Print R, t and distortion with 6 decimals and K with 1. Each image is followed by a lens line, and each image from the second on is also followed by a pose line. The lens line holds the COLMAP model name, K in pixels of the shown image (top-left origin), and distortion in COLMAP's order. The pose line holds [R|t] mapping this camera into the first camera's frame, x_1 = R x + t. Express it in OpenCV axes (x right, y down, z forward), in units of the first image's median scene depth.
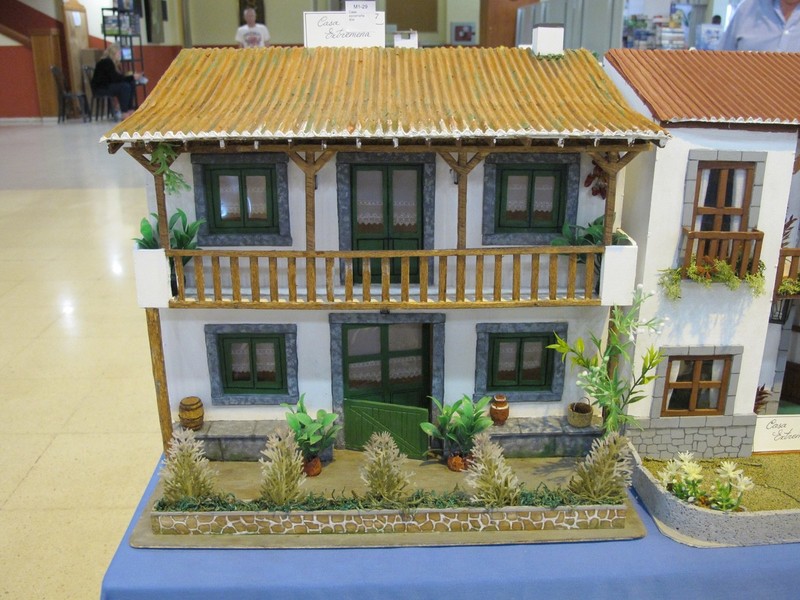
lens RADIAL K [[714.9, 0, 400.0], [0, 714.9, 293.4], [0, 0, 1]] dist [-0.071989, 0.007165]
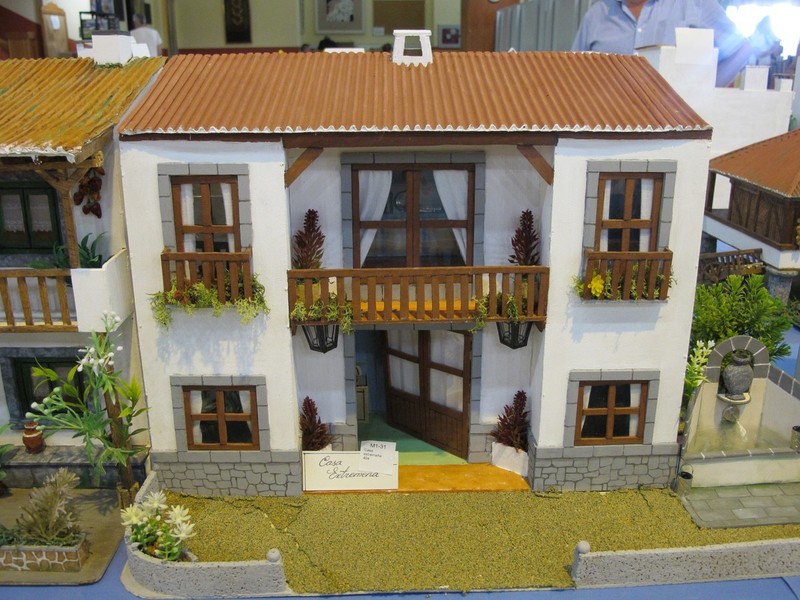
lens RADIAL K [[756.6, 0, 400.2], [0, 756.6, 308.2], [0, 0, 1]] dist [-0.054680, 0.000000]
pose [[0.999993, -0.002756, -0.002487, 0.651667], [0.002741, 0.999977, -0.006230, -0.006421], [0.002504, 0.006223, 0.999978, 0.013879]]
